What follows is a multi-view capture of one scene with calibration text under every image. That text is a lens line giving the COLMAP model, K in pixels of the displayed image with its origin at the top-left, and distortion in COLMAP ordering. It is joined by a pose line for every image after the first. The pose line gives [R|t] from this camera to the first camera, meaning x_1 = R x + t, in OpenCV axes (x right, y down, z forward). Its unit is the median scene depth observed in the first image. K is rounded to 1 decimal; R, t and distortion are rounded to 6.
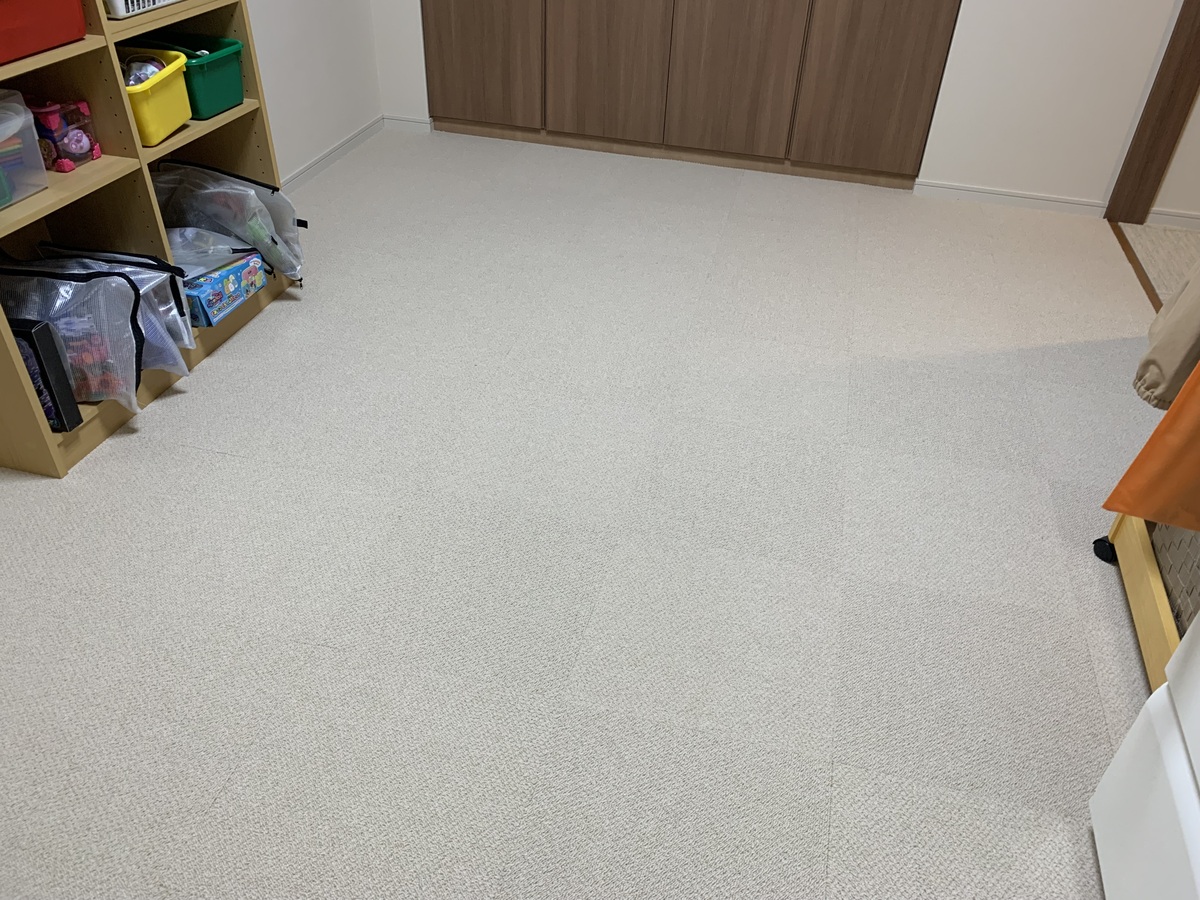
lens RADIAL K [[921.3, 0, 600.0], [0, 921.3, 450.0], [0, 0, 1]] dist [0.000415, 0.000783]
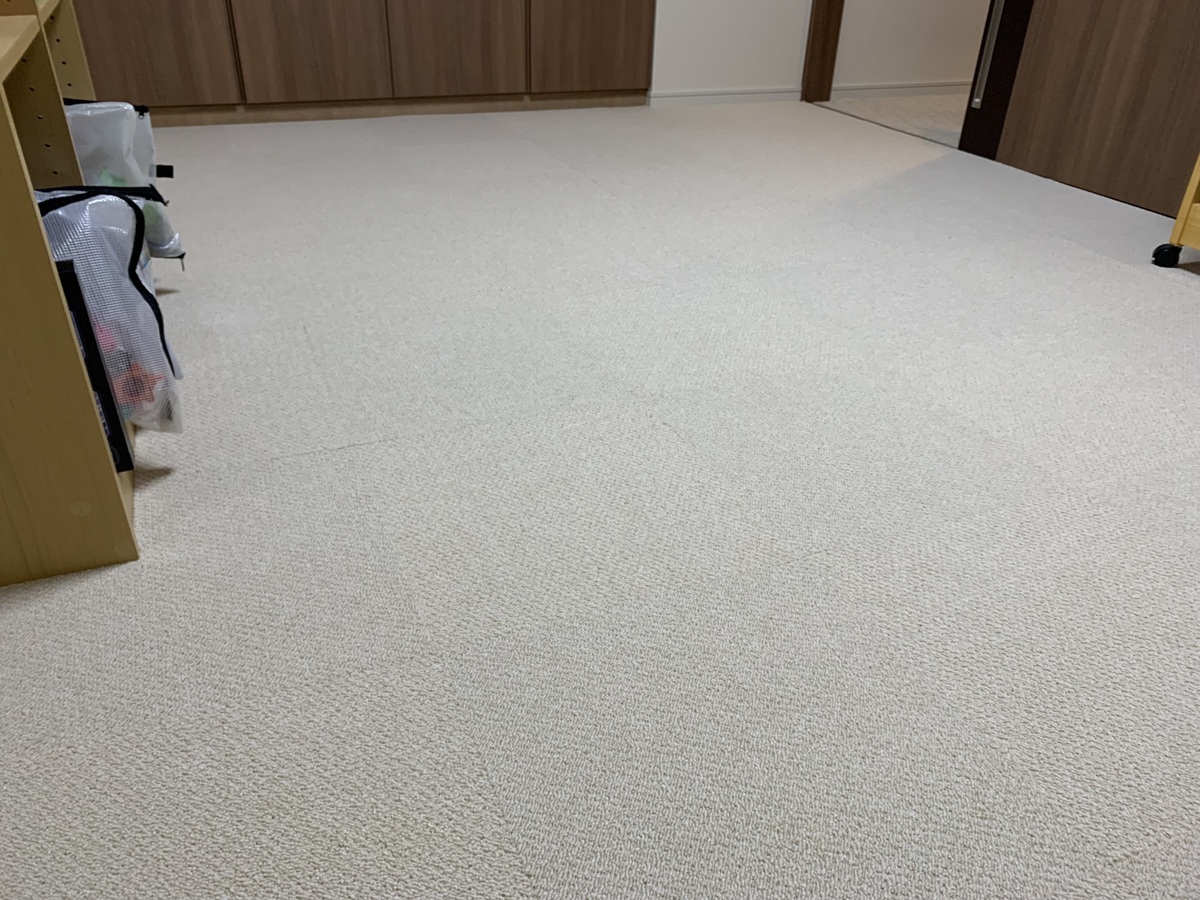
lens RADIAL K [[921.3, 0, 600.0], [0, 921.3, 450.0], [0, 0, 1]] dist [0.000415, 0.000783]
pose [[0.804118, -0.316130, 0.503444, -0.341418], [0.350990, 0.935986, 0.027125, 0.028664], [-0.479792, 0.154892, 0.863602, 0.212826]]
